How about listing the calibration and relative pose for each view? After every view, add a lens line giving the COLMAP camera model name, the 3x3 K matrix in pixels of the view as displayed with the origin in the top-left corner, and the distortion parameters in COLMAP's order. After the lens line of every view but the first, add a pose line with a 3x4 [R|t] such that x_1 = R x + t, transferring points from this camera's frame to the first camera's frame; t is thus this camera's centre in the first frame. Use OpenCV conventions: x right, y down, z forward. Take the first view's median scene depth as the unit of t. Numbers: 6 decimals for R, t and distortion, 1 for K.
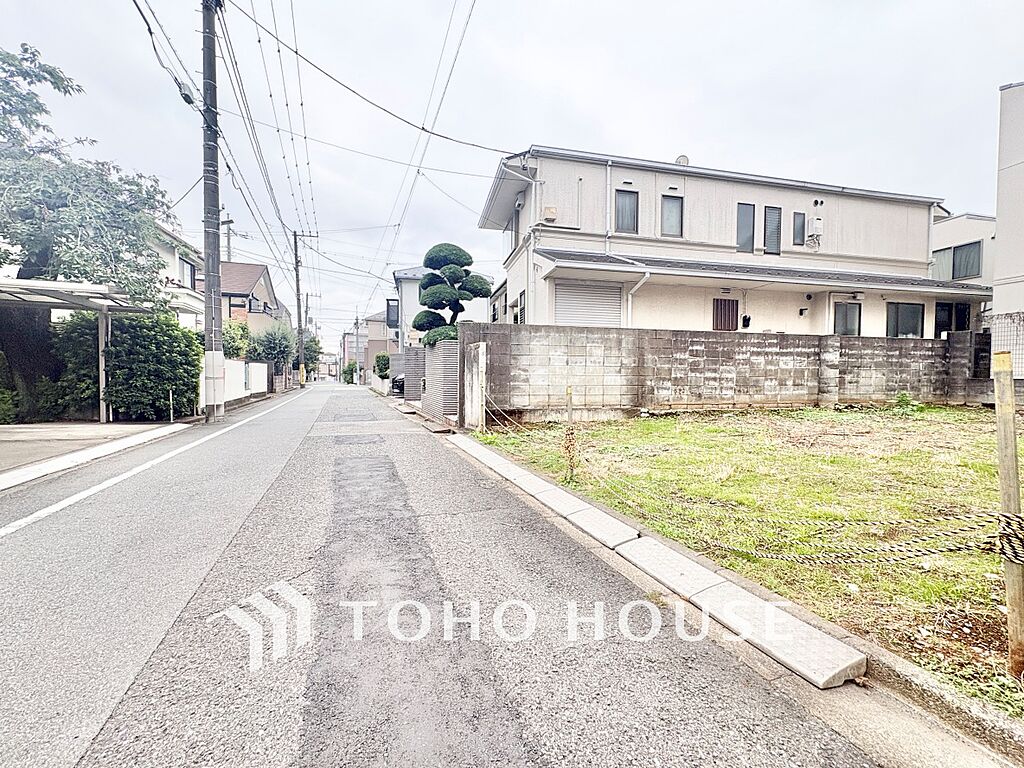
lens RADIAL K [[408.3, 0, 512.6], [0, 408.3, 383.8], [0, 0, 1]] dist [0.000100, -0.000027]
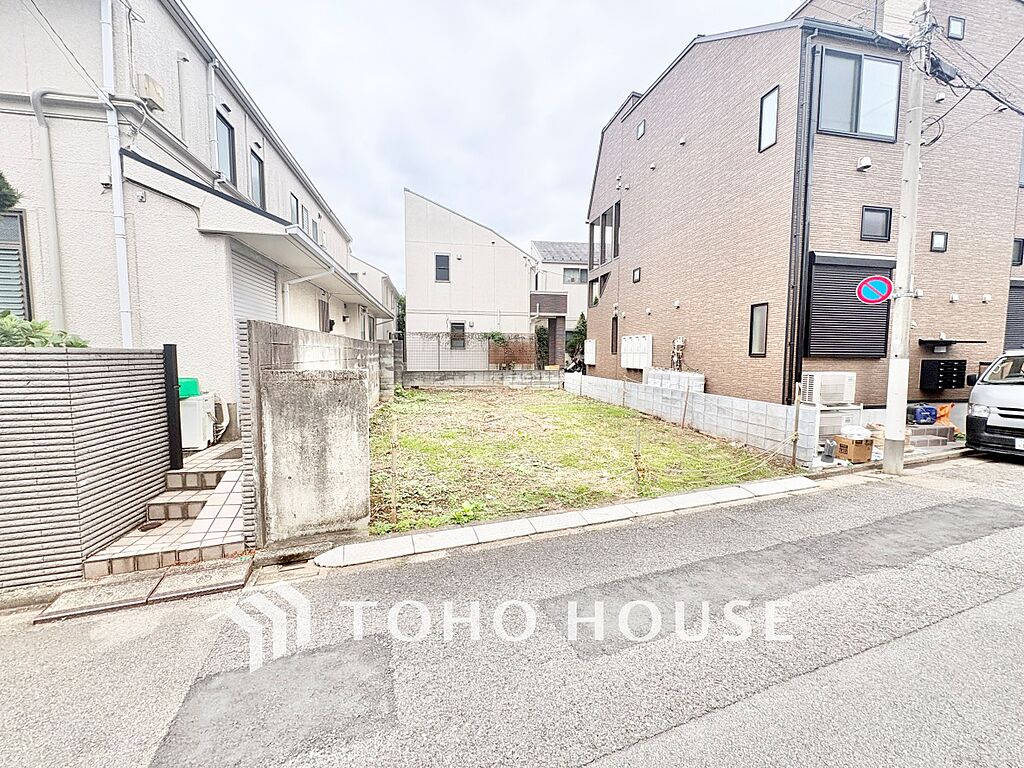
lens RADIAL K [[408.5, 0, 512.0], [0, 408.5, 384.0], [0, 0, 1]] dist [0.001668, 0.000191]
pose [[0.023881, -0.083860, 0.996191, -0.465750], [0.020075, 0.996315, 0.083389, -0.090789], [-0.999513, 0.018007, 0.025477, 0.571058]]
